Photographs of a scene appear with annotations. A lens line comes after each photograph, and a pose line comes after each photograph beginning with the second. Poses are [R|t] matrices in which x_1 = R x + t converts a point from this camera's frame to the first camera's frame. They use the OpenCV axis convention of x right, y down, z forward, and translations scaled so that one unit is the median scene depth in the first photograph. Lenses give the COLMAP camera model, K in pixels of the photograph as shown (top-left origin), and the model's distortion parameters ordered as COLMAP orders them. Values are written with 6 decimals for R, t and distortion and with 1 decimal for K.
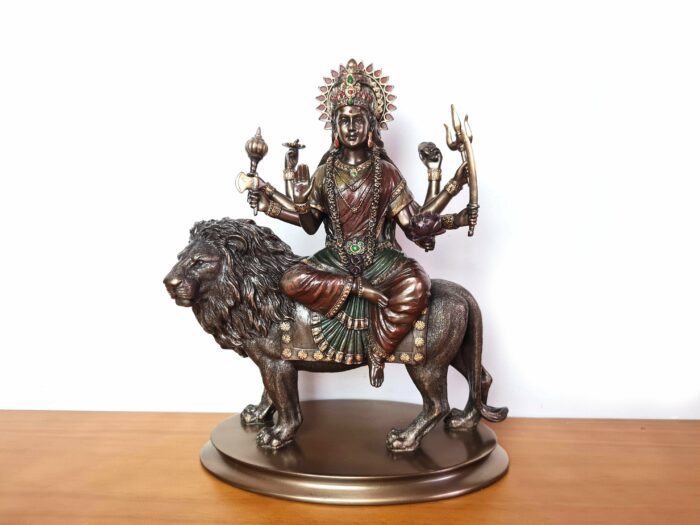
lens RADIAL K [[584.3, 0, 353.1], [0, 584.3, 270.6], [0, 0, 1]] dist [-0.016312, -0.019517]
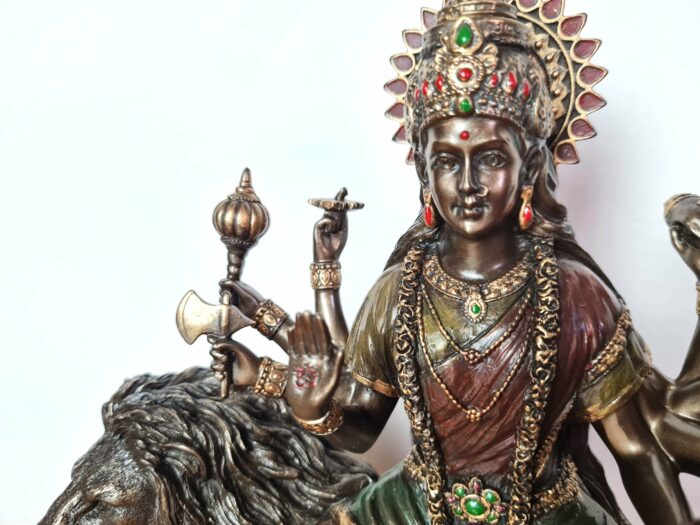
lens RADIAL K [[584.3, 0, 344.7], [0, 584.3, 268.4], [0, 0, 1]] dist [-0.016312, -0.019517]
pose [[0.962522, 0.022991, -0.270228, 0.019836], [-0.001184, 0.996747, 0.080585, -0.213419], [0.271202, -0.077245, 0.959418, 0.631049]]
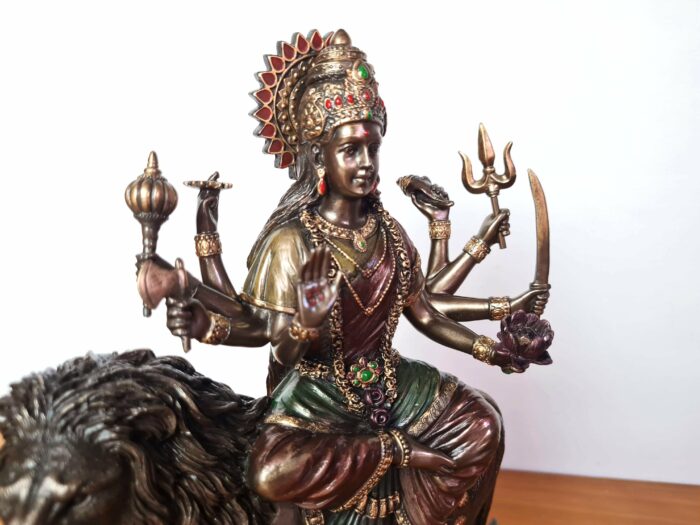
lens RADIAL K [[584.3, 0, 362.6], [0, 584.3, 257.3], [0, 0, 1]] dist [-0.016312, -0.019517]
pose [[0.815208, -0.097344, 0.570929, -0.303392], [0.072371, 0.995169, 0.066342, -0.185485], [-0.574629, -0.012764, 0.818314, 0.537725]]
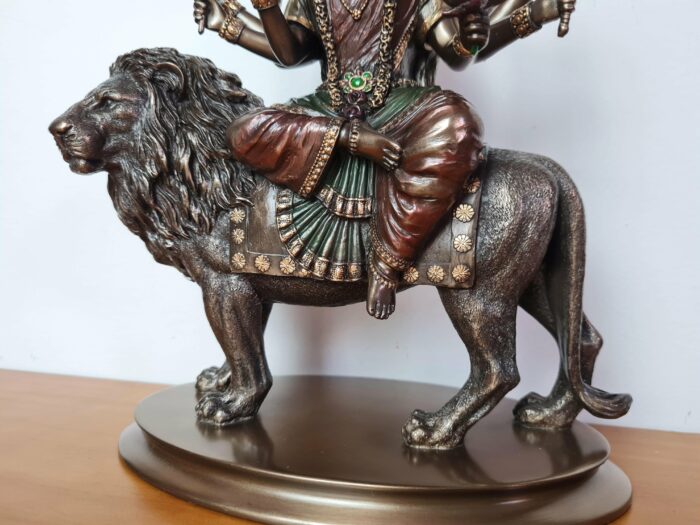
lens RADIAL K [[584.3, 0, 339.2], [0, 584.3, 260.7], [0, 0, 1]] dist [-0.016312, -0.019517]
pose [[0.980377, 0.037408, -0.193551, 0.104584], [-0.053893, 0.995287, -0.080620, 0.185295], [0.189623, 0.089469, 0.977772, 0.435411]]
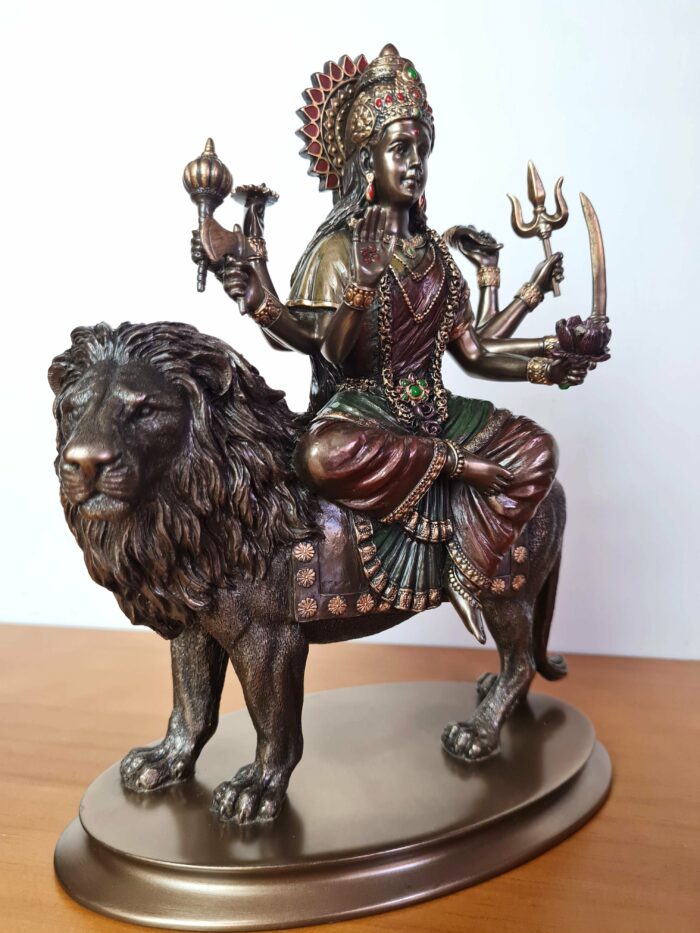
lens RADIAL K [[778.8, 0, 362.3], [0, 778.8, 471.6], [0, 0, 1]] dist [-0.016312, -0.019517]
pose [[0.826987, -0.033345, 0.561231, -0.431255], [0.074565, 0.995926, -0.050701, 0.066683], [-0.557254, 0.083777, 0.826105, 0.440694]]
